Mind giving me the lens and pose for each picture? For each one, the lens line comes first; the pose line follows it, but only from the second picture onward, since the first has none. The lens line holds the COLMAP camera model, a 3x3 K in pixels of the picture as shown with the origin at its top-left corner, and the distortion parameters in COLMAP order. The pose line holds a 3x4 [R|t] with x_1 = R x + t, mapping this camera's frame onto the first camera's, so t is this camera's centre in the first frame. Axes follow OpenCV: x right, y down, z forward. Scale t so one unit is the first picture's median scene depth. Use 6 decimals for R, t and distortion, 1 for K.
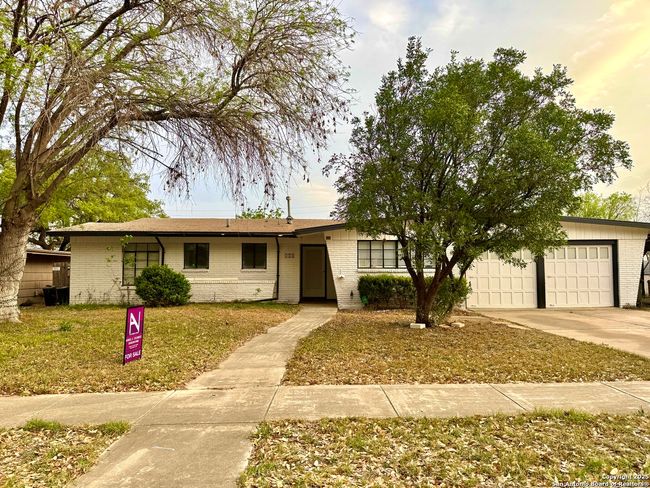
lens RADIAL K [[455.3, 0, 326.7], [0, 455.3, 242.8], [0, 0, 1]] dist [0.077297, -0.093060]
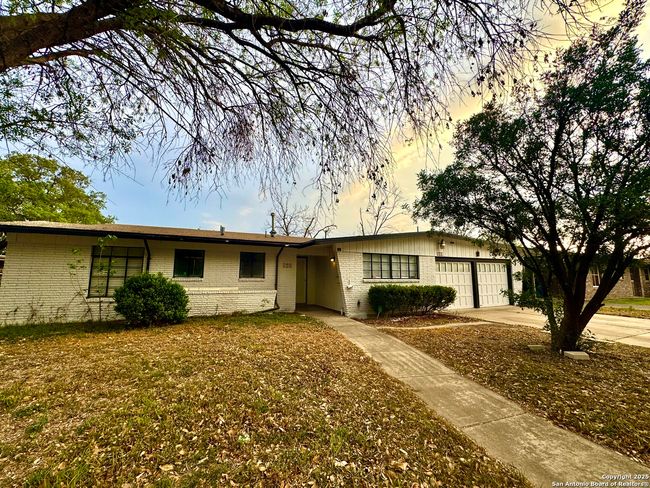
lens RADIAL K [[264.1, 0, 325.3], [0, 264.1, 236.3], [0, 0, 1]] dist [-0.000300, 0.000349]
pose [[0.930898, 0.061995, 0.359980, -0.232933], [-0.029675, 0.995070, -0.094630, 0.016829], [-0.364072, 0.077408, 0.928149, 0.413980]]
